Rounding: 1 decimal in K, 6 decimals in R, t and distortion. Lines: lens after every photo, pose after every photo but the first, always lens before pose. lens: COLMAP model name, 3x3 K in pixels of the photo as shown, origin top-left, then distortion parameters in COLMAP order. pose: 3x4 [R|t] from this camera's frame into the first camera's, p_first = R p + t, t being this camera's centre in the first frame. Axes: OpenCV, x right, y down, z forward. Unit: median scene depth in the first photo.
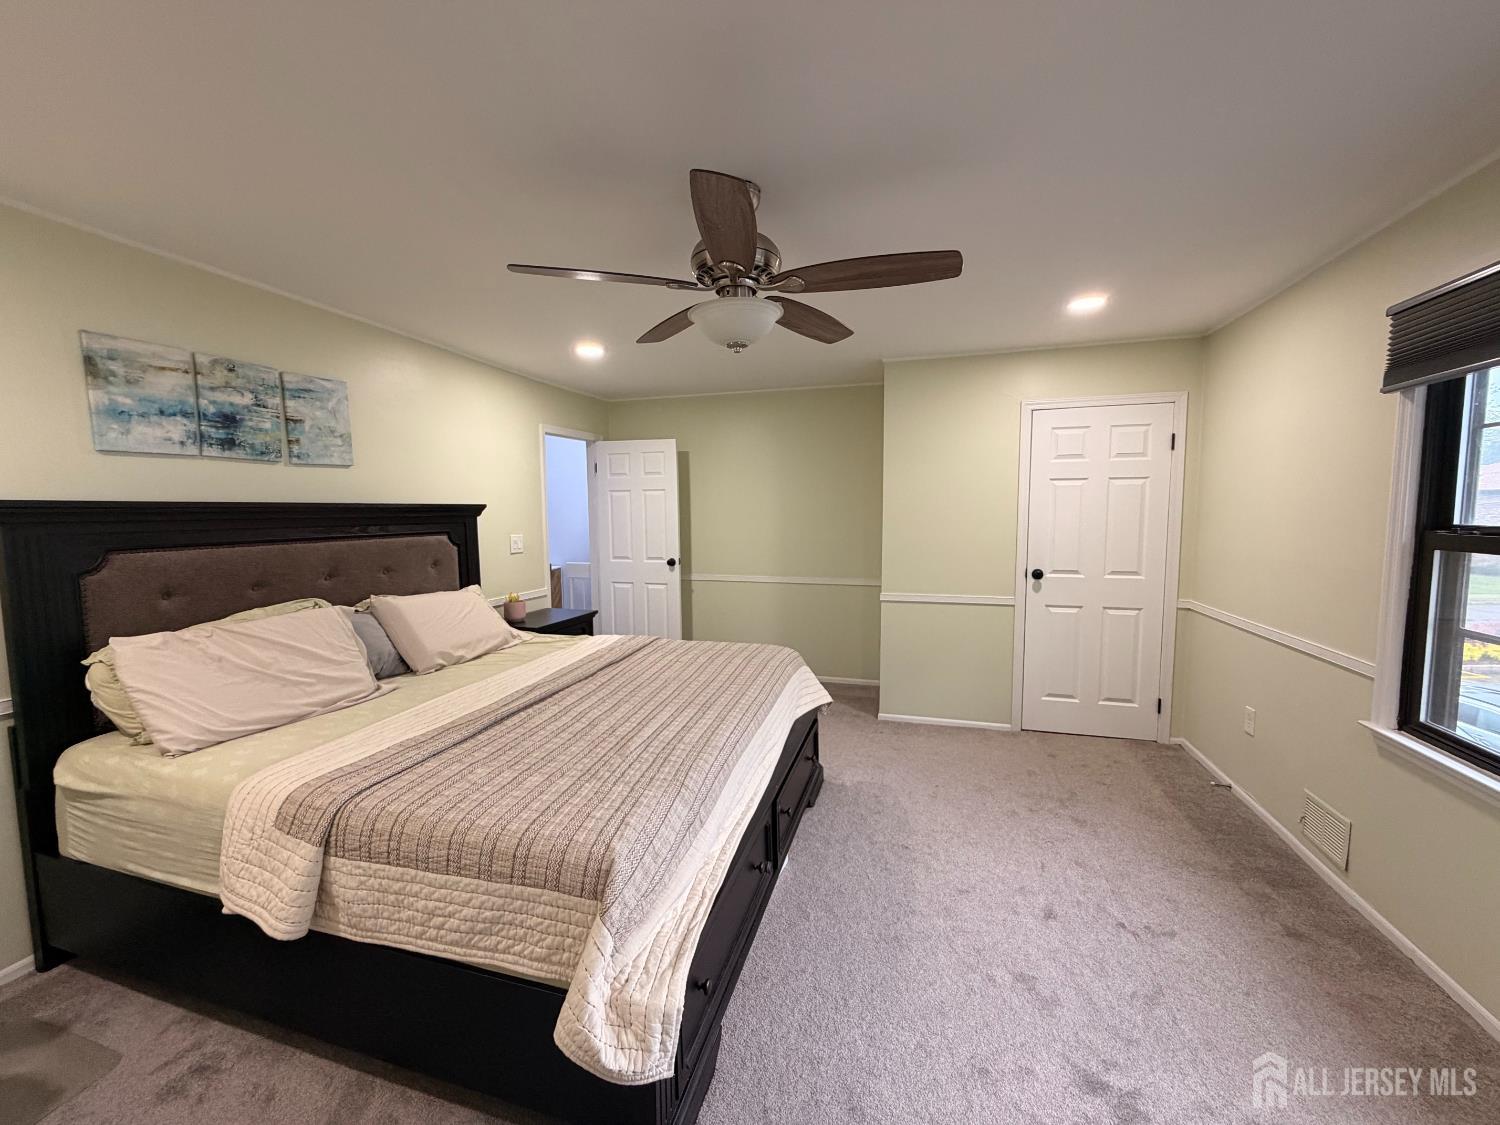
lens RADIAL K [[597.3, 0, 753.6], [0, 597.3, 564.6], [0, 0, 1]] dist [0.003354, -0.000104]
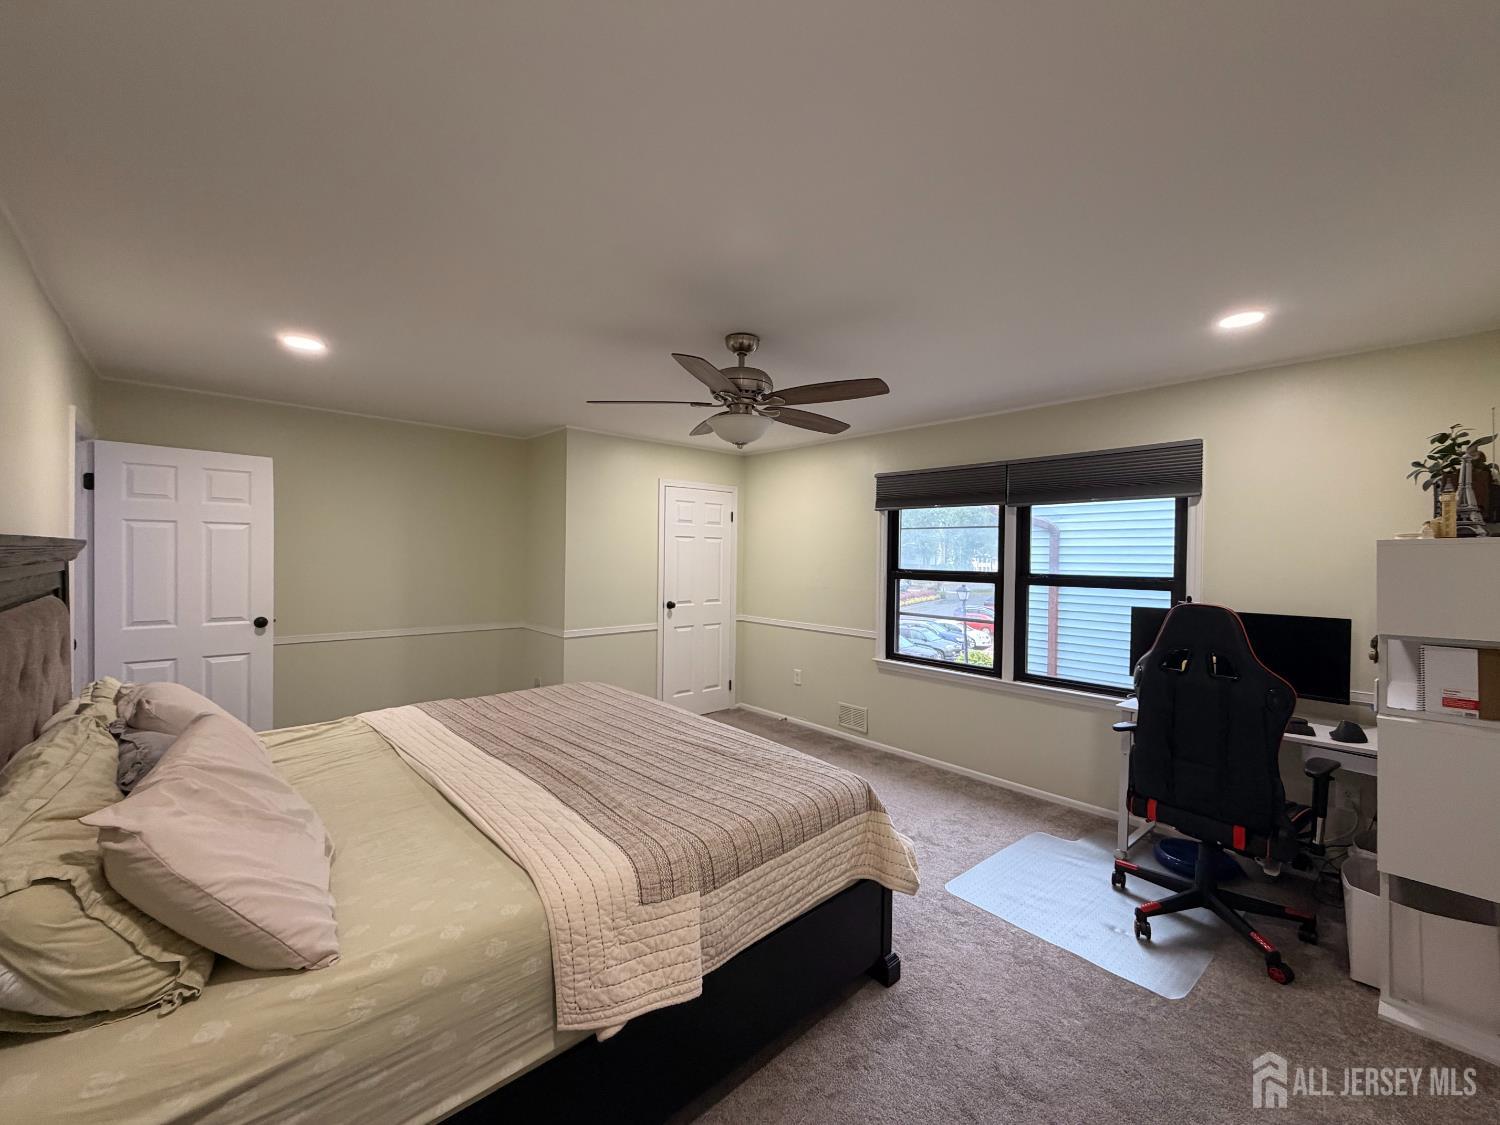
lens RADIAL K [[596.1, 0, 747.4], [0, 596.1, 561.1], [0, 0, 1]] dist [-0.001267, -0.000071]
pose [[0.514513, 0.004976, 0.857468, -1.178998], [0.060599, 0.997272, -0.042149, -0.031144], [-0.855339, 0.073647, 0.512807, 0.277593]]
